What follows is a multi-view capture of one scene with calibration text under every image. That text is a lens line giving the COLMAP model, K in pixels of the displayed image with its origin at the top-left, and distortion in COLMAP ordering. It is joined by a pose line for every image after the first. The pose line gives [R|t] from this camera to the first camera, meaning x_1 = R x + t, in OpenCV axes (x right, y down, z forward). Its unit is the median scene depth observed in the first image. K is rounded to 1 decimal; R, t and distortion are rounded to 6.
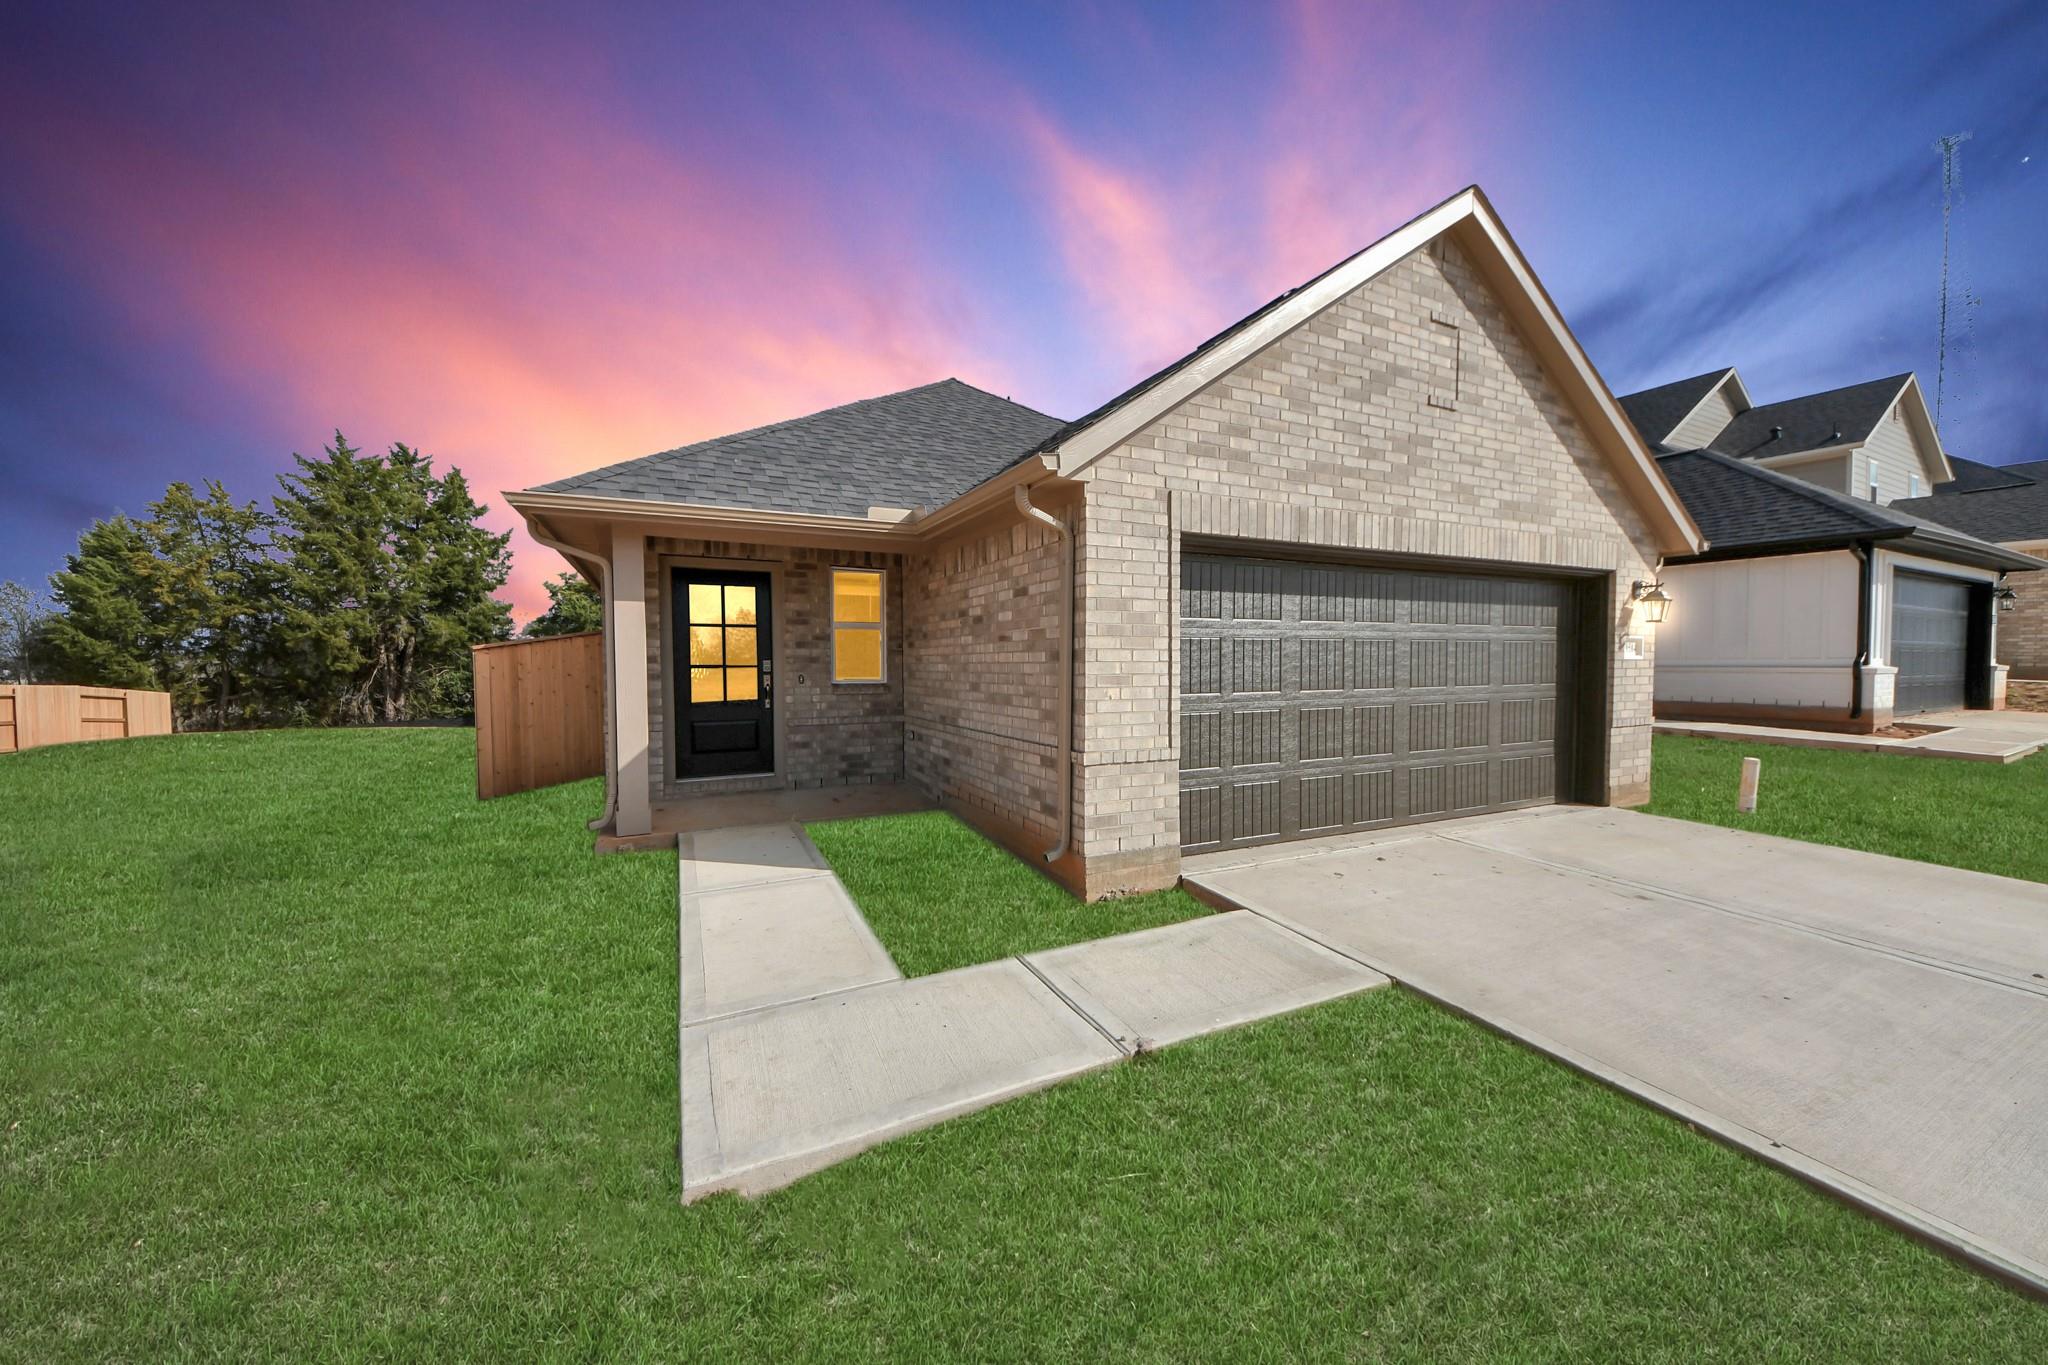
lens RADIAL K [[728.8, 0, 1006.4], [0, 728.8, 692.9], [0, 0, 1]] dist [-0.005132, 0.000193]
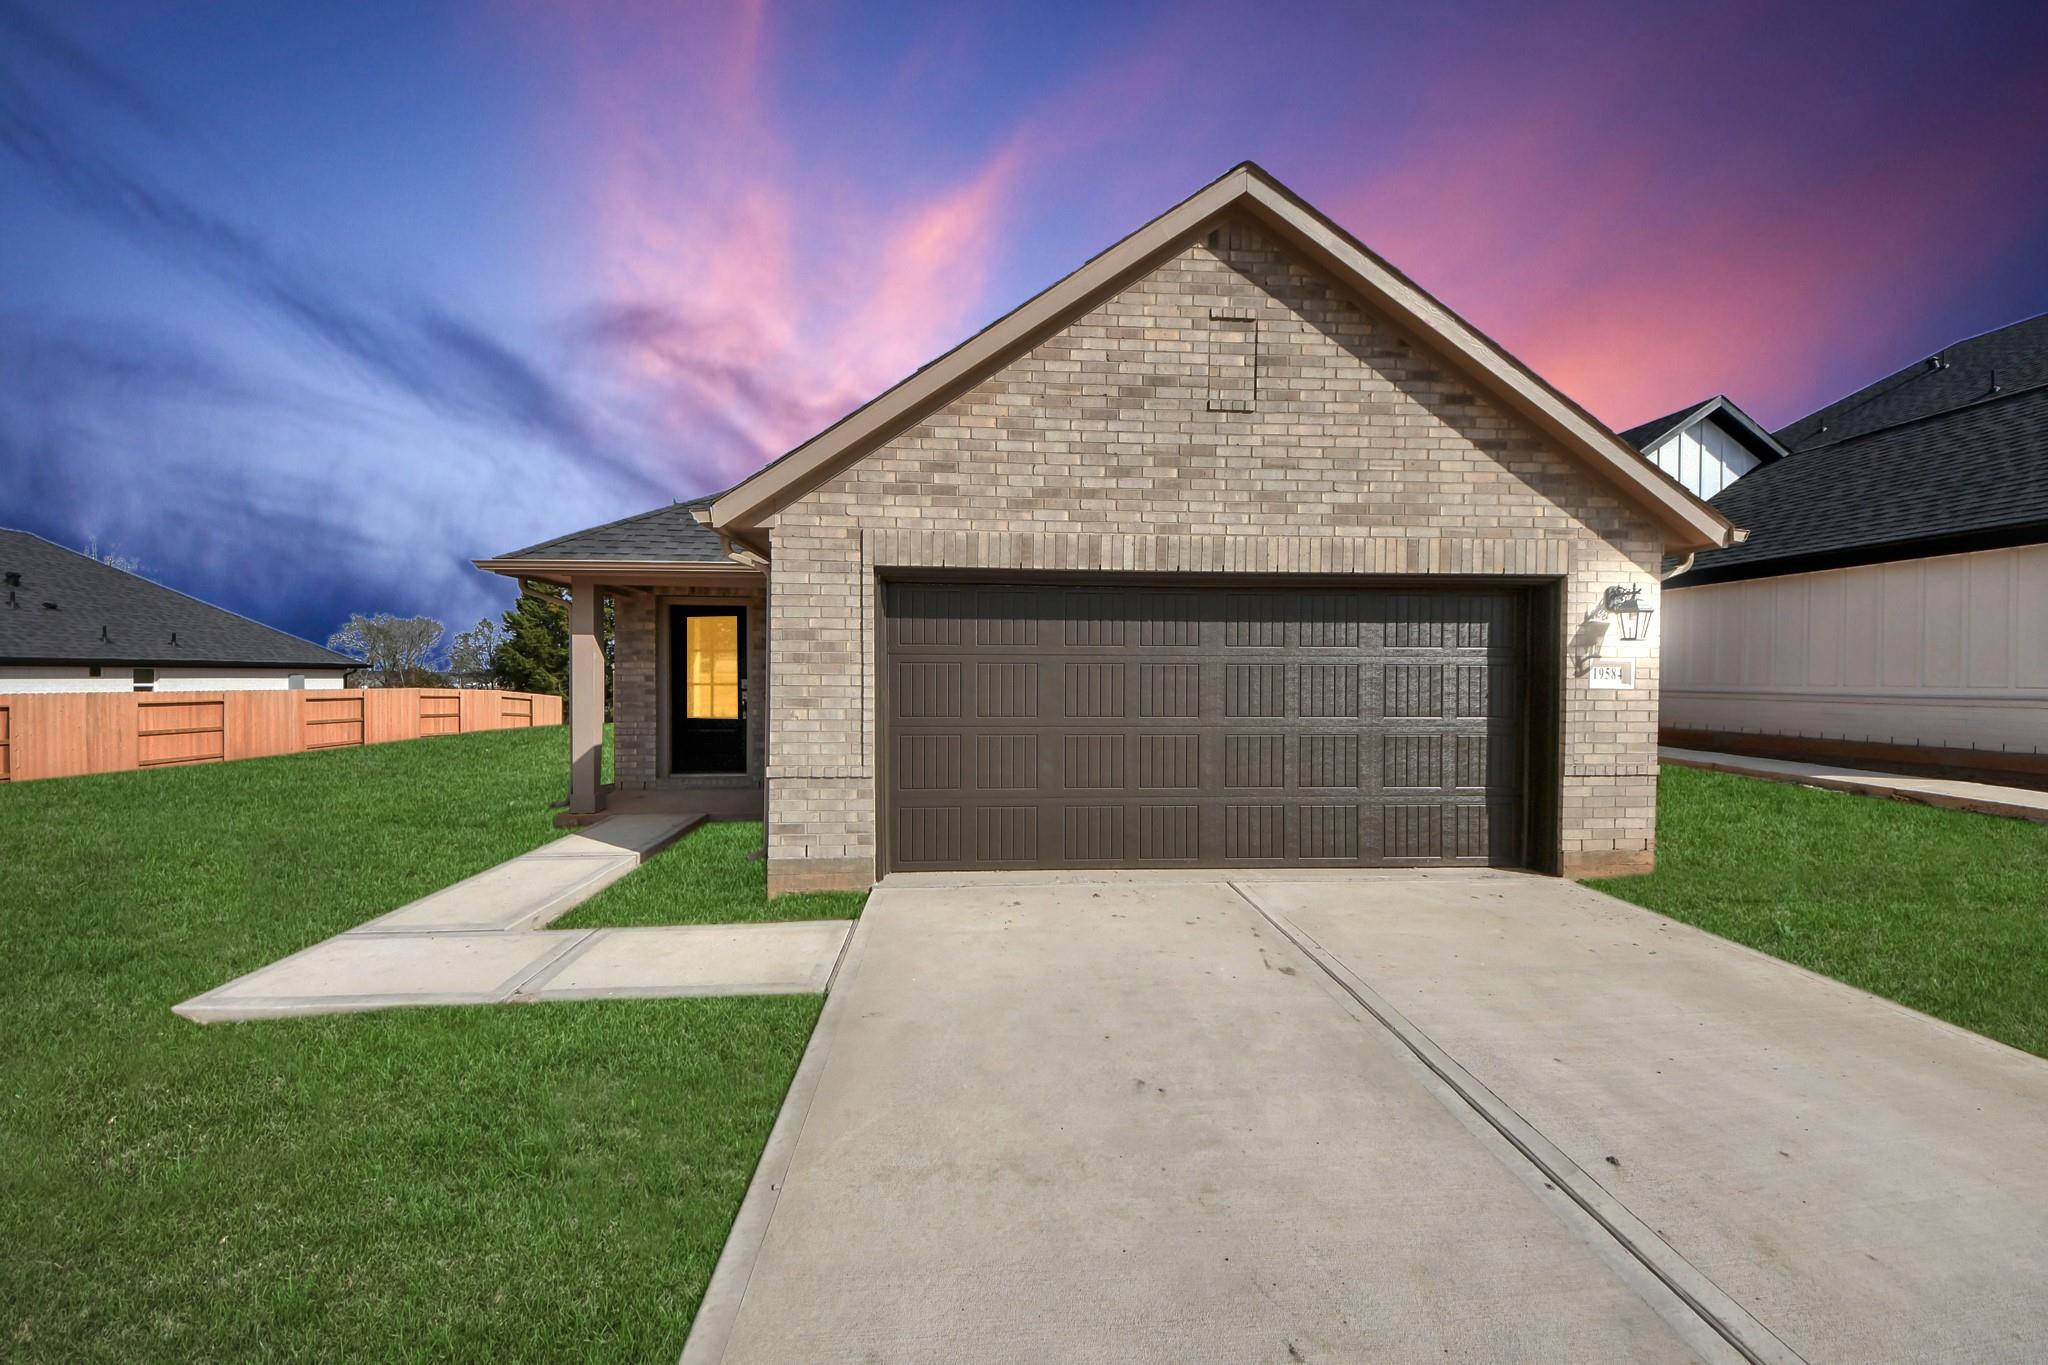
lens RADIAL K [[728.8, 0, 1008.3], [0, 728.8, 687.9], [0, 0, 1]] dist [-0.005132, 0.000193]
pose [[0.931001, 0.012856, -0.364790, 0.650579], [-0.022829, 0.999474, -0.023039, -0.016404], [0.364302, 0.029778, 0.930805, 0.056462]]
